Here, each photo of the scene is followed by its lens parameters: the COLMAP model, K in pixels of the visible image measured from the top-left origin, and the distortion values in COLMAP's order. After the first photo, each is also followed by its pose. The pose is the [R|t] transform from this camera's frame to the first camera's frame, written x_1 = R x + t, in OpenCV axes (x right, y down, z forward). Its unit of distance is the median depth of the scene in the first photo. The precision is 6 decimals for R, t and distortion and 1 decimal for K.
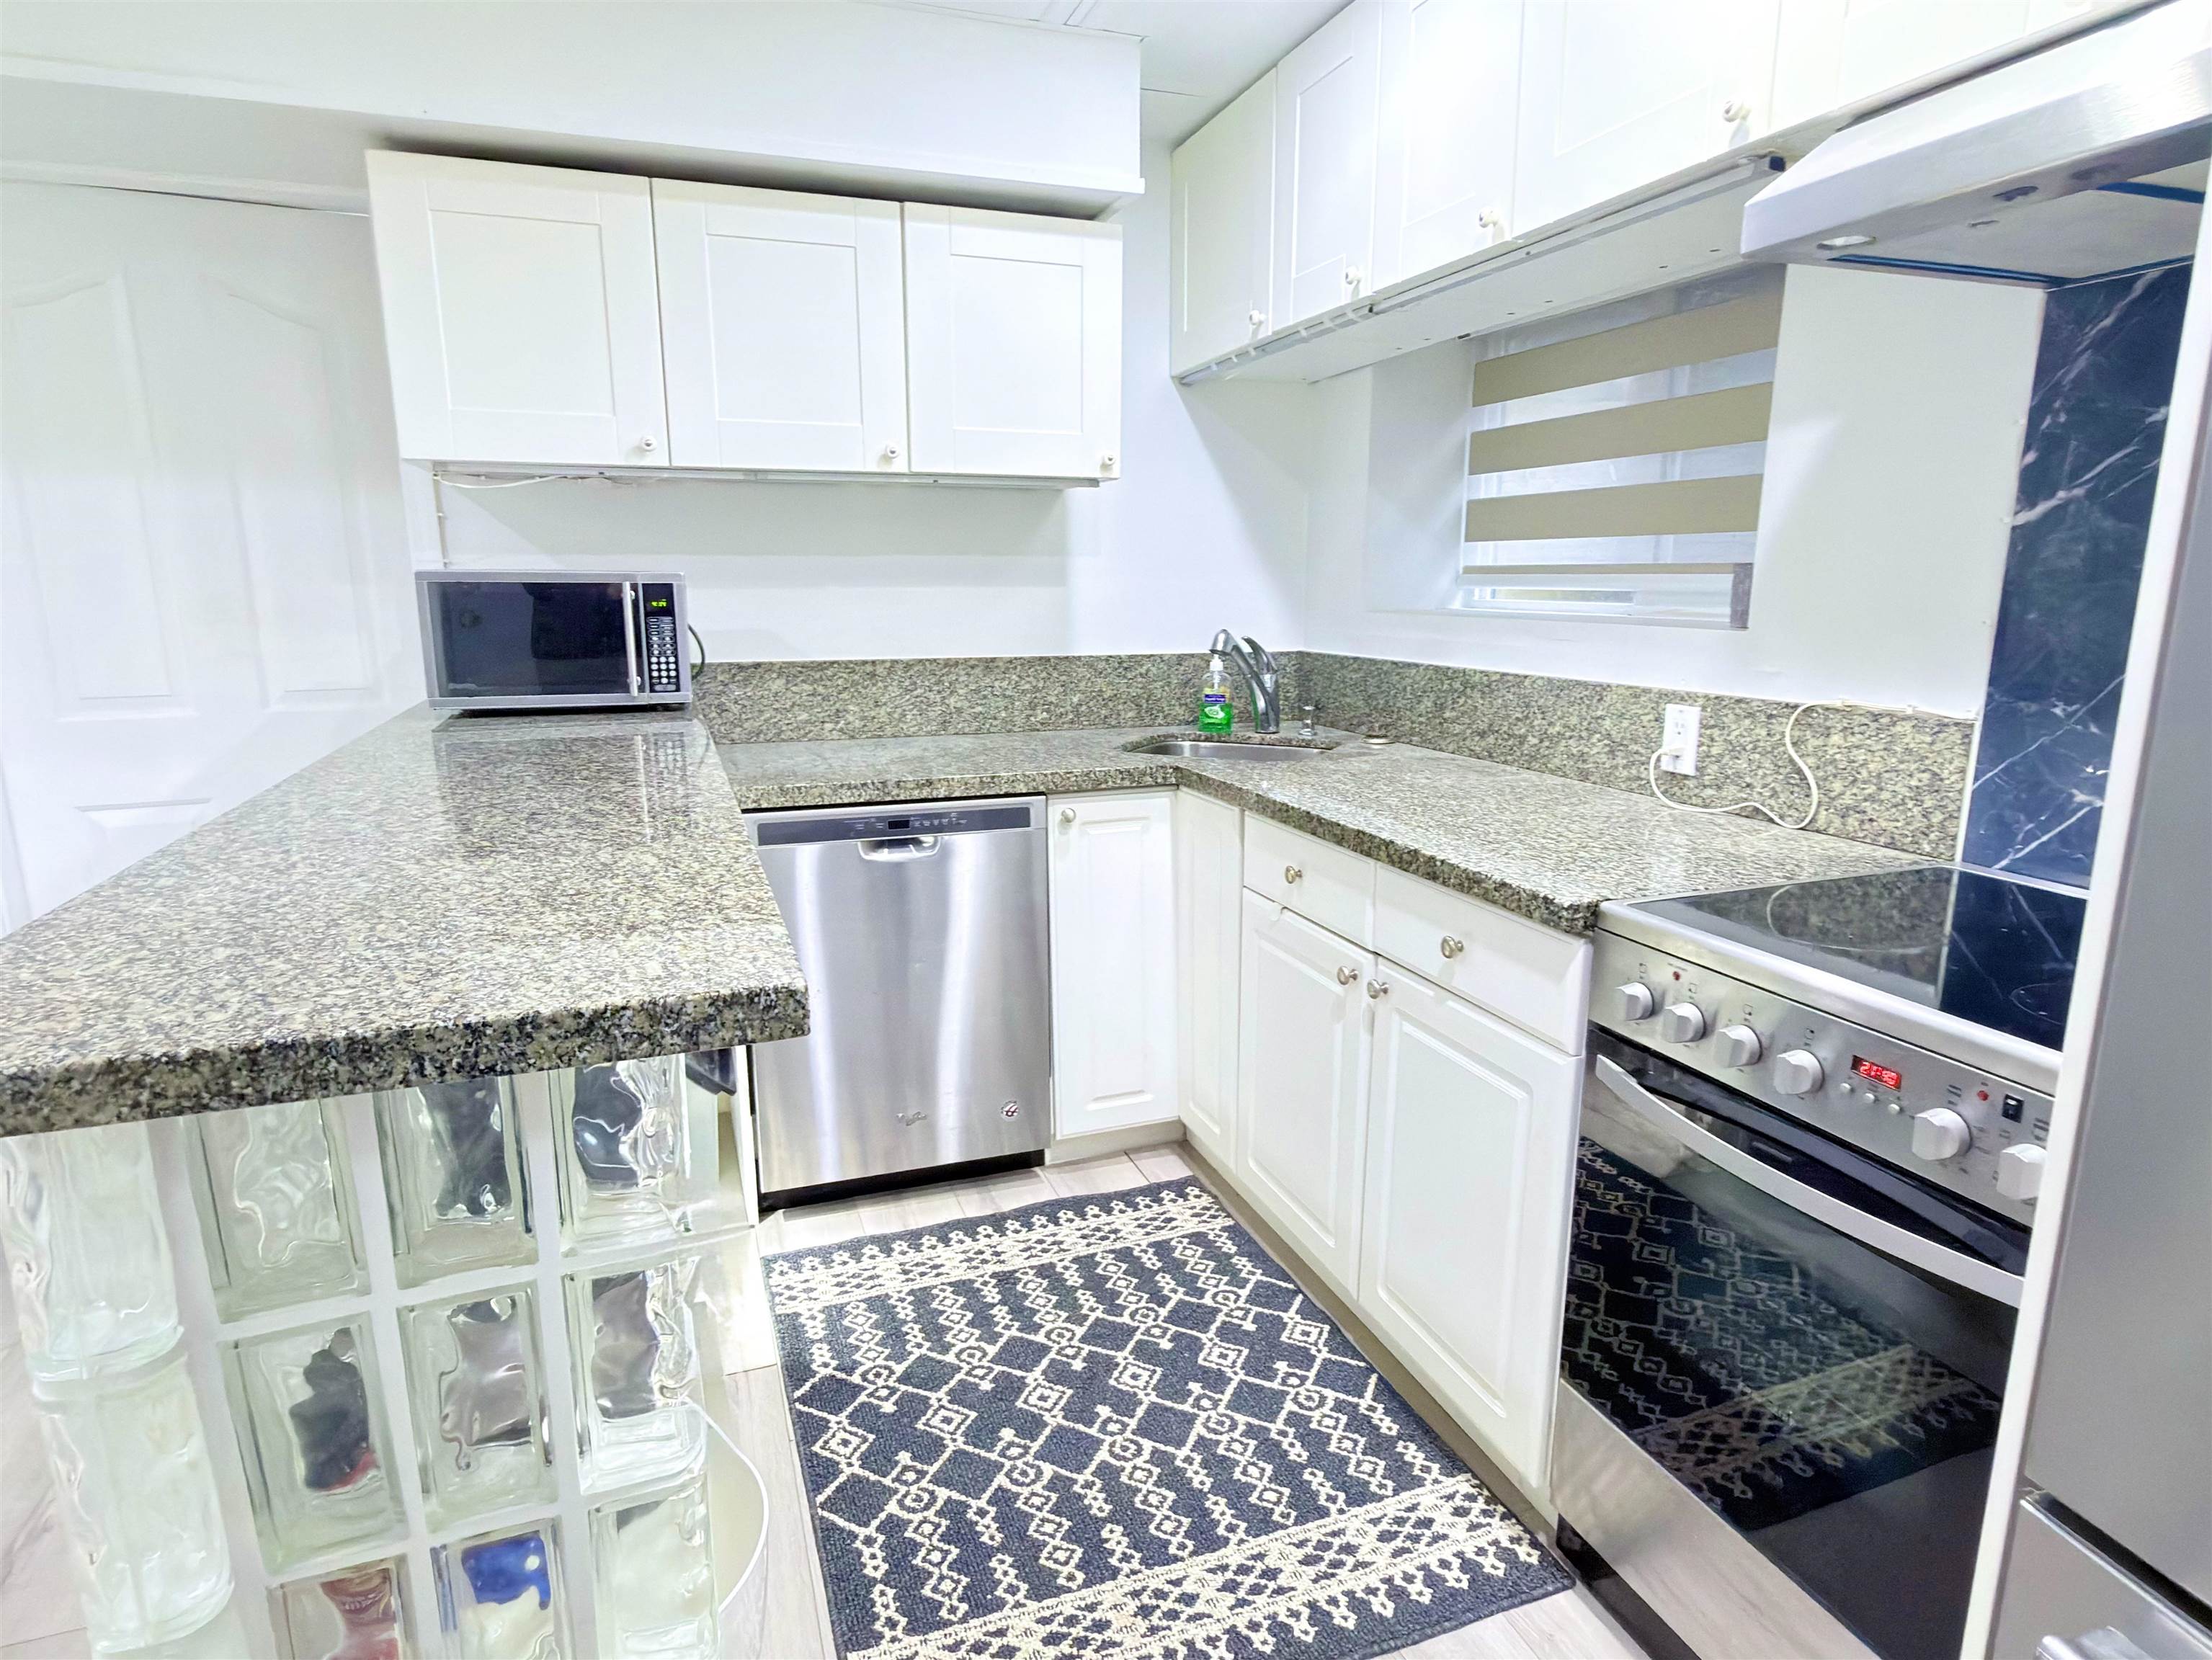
lens RADIAL K [[1228.8, 0, 1110.9], [0, 1228.8, 838.0], [0, 0, 1]] dist [-0.003136, 0.000004]
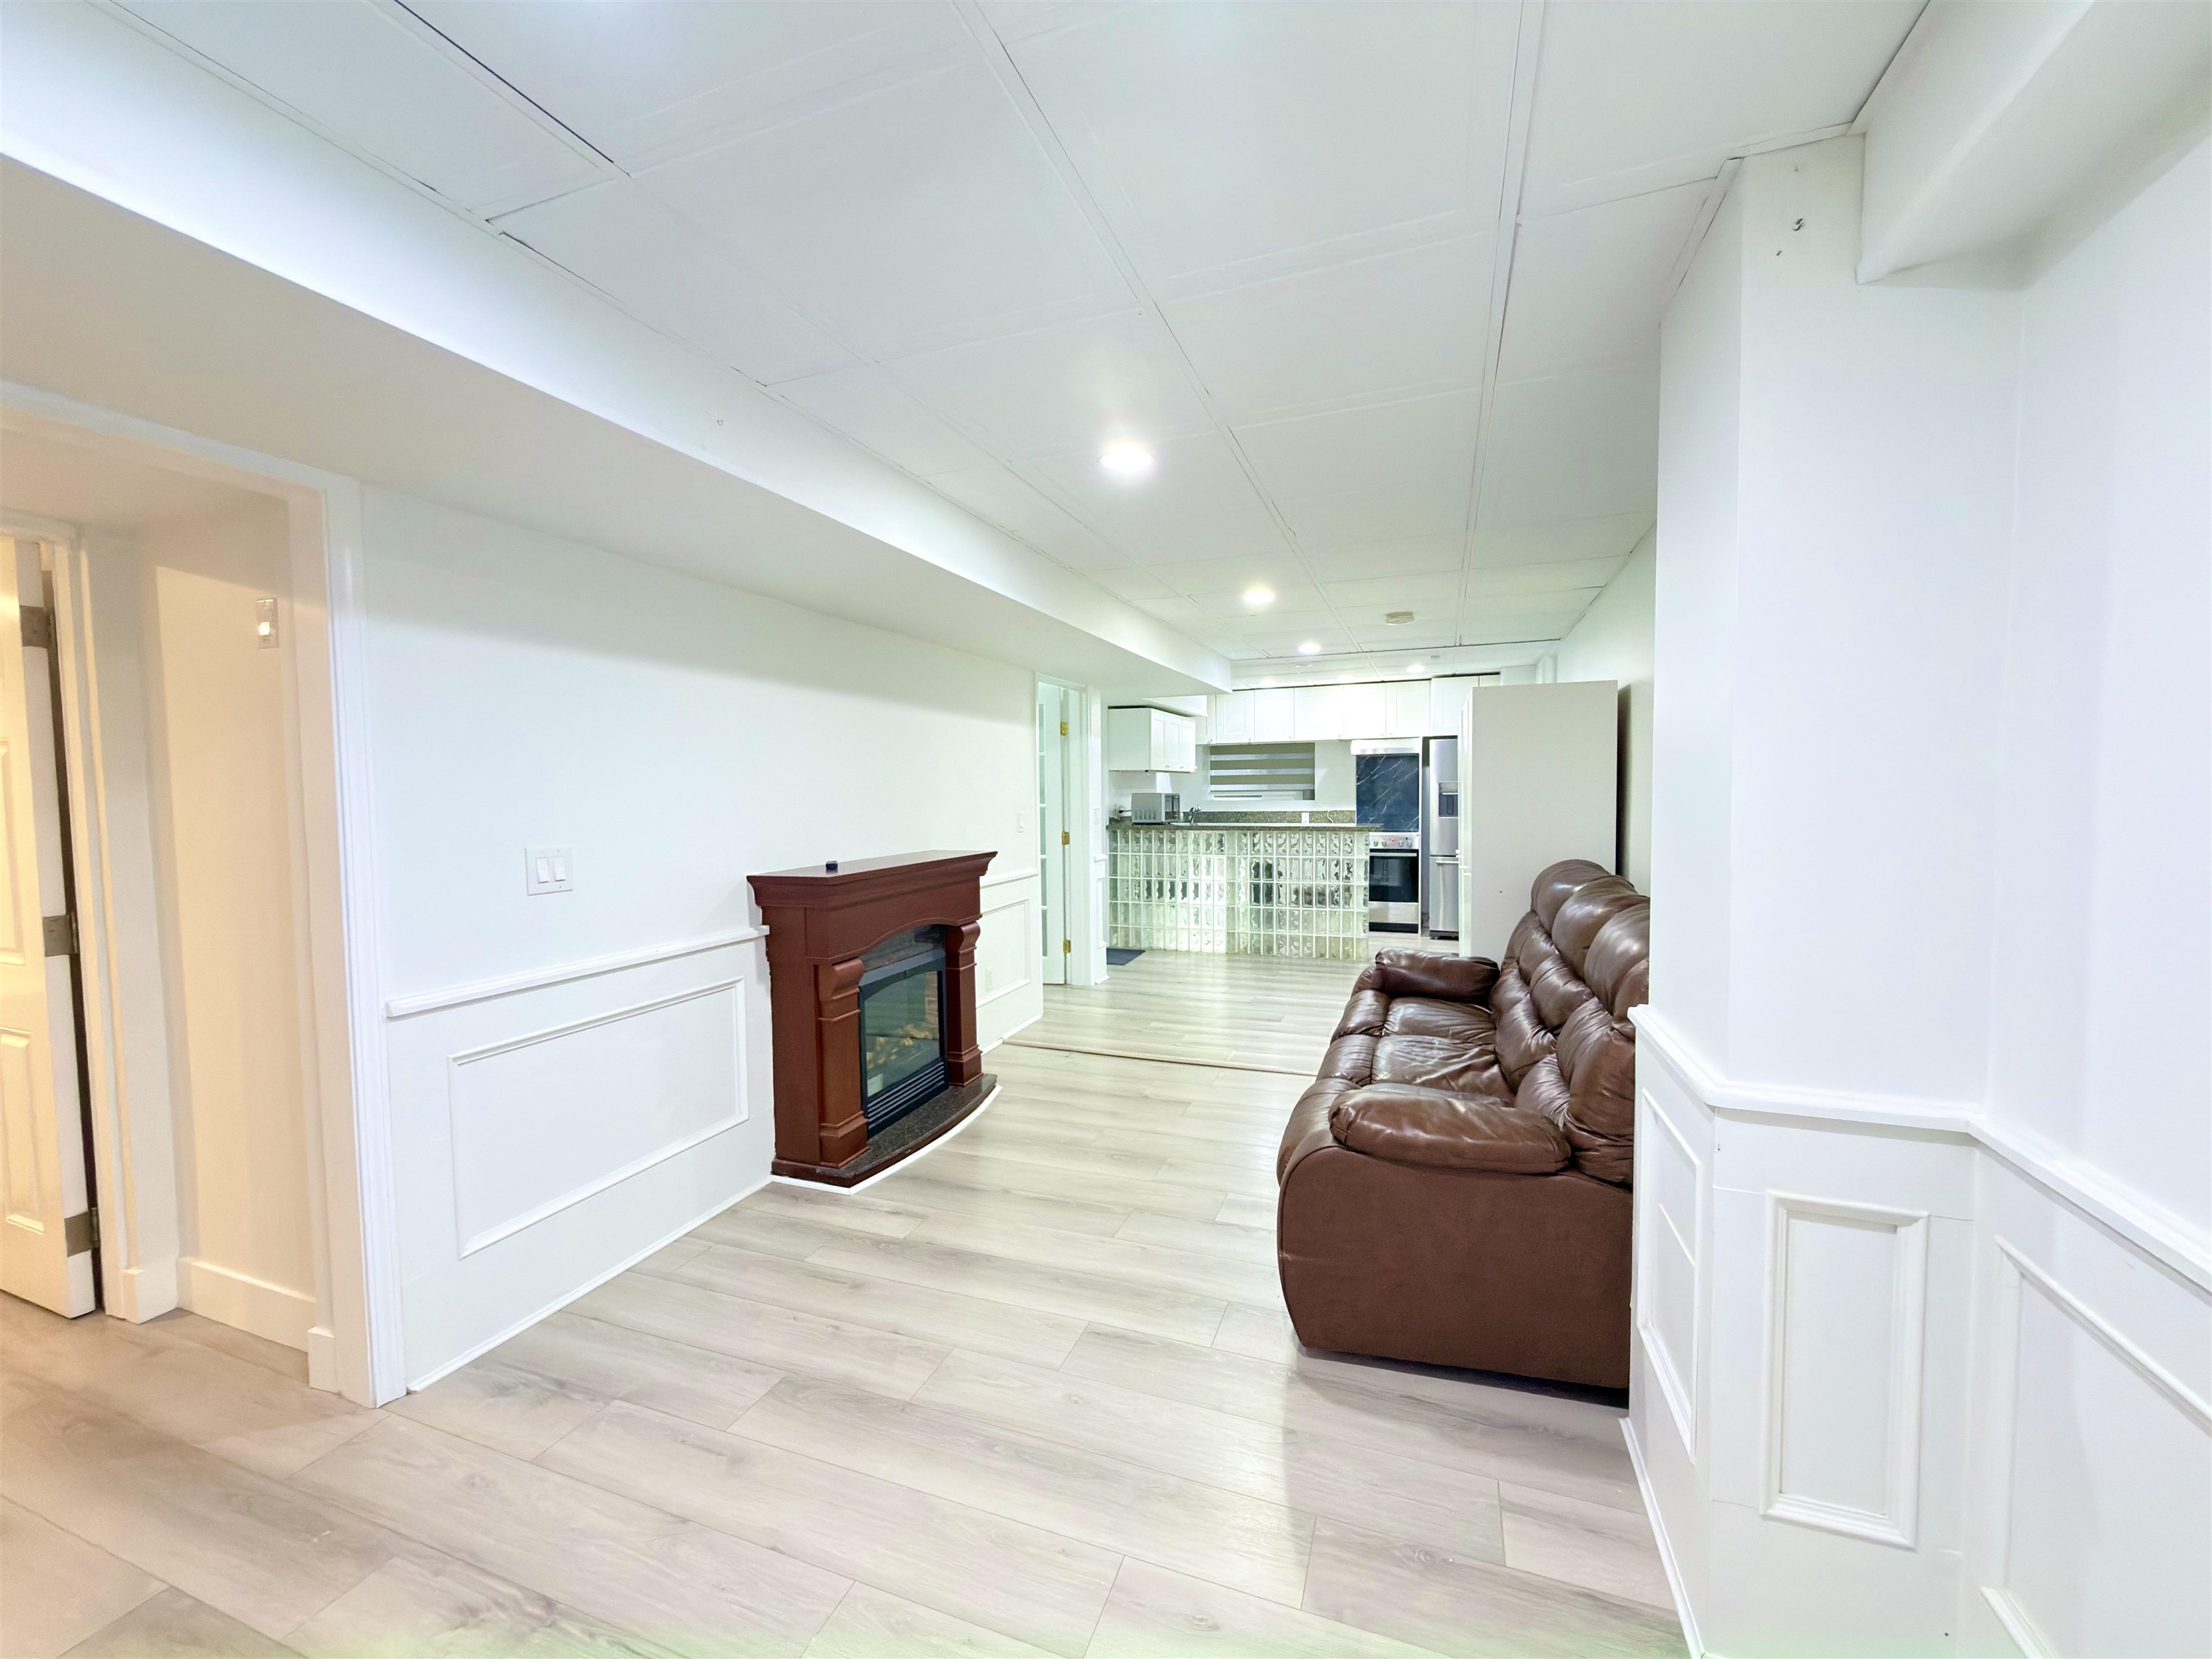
lens RADIAL K [[888.2, 0, 1097.6], [0, 888.2, 827.1], [0, 0, 1]] dist [-0.000749, 0.000023]
pose [[0.654932, -0.041131, 0.754567, -3.110604], [0.169439, 0.981087, -0.093587, 0.171928], [-0.736447, 0.189147, 0.649515, -0.942258]]
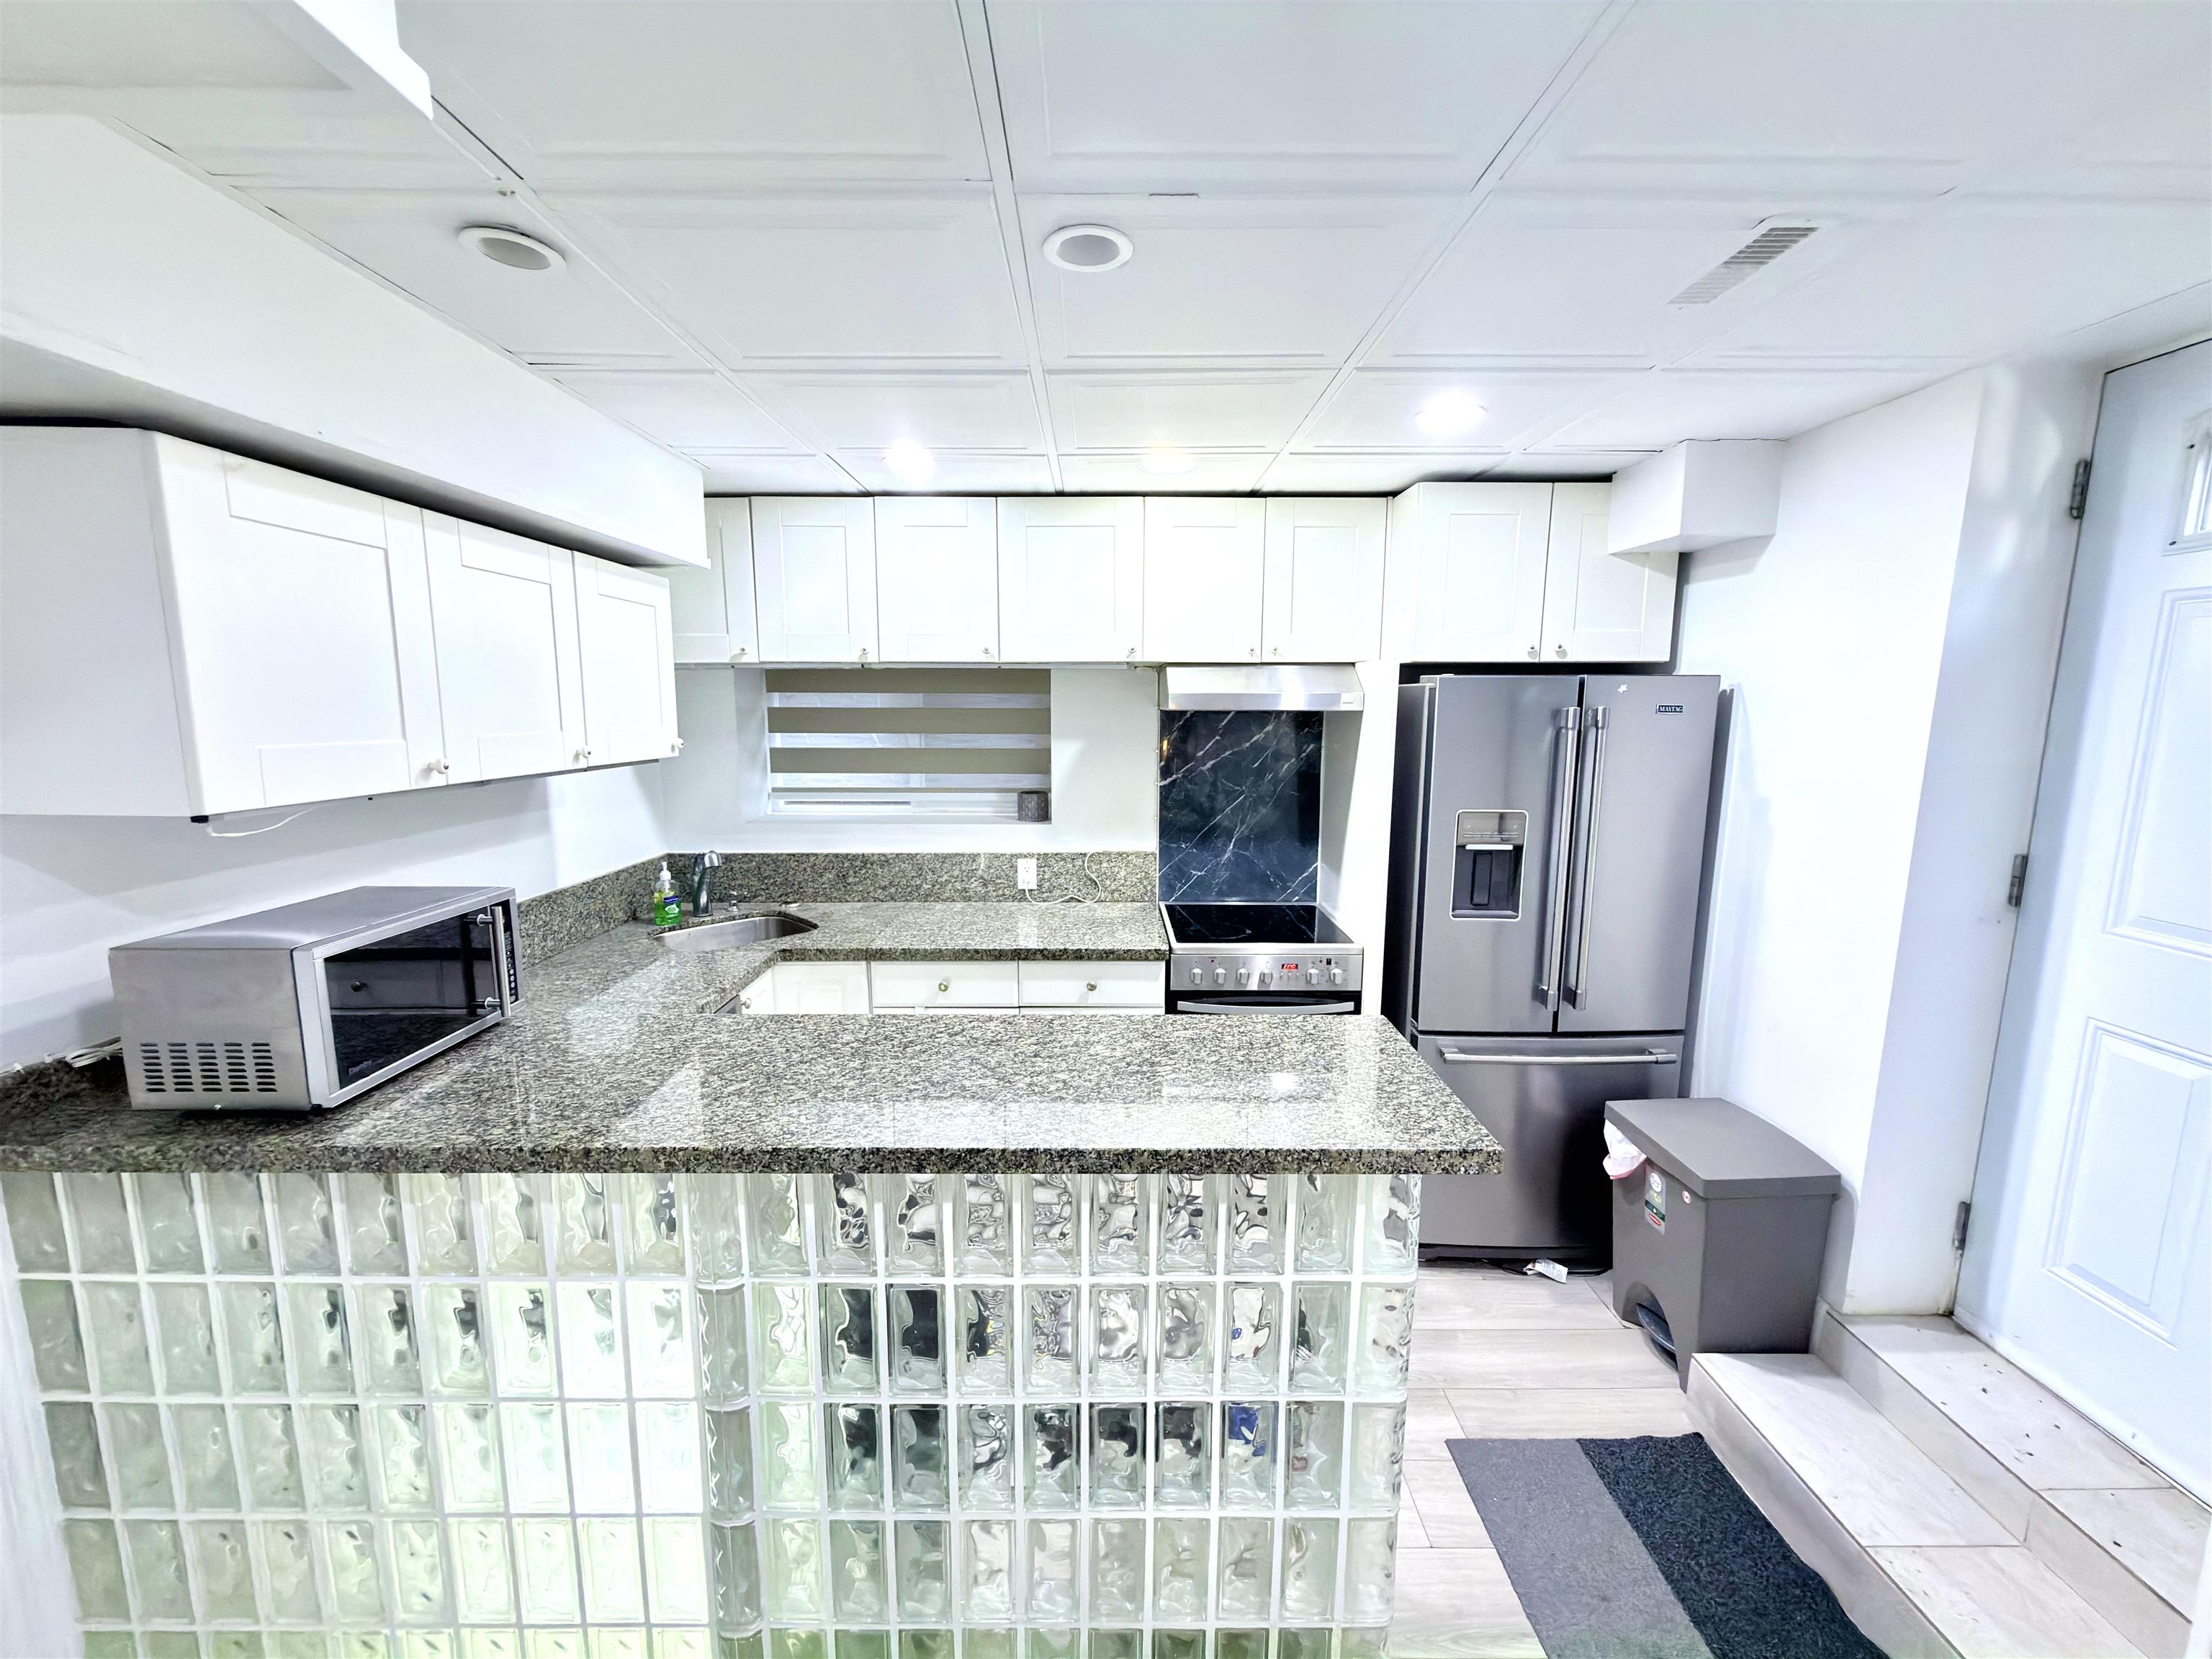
lens RADIAL K [[888.2, 0, 1098.5], [0, 888.2, 827.4], [0, 0, 1]] dist [-0.000749, 0.000023]
pose [[0.340693, -0.129995, 0.931144, -0.878443], [0.192790, 0.979009, 0.066138, -0.221091], [-0.920196, 0.156982, 0.358603, 0.269569]]
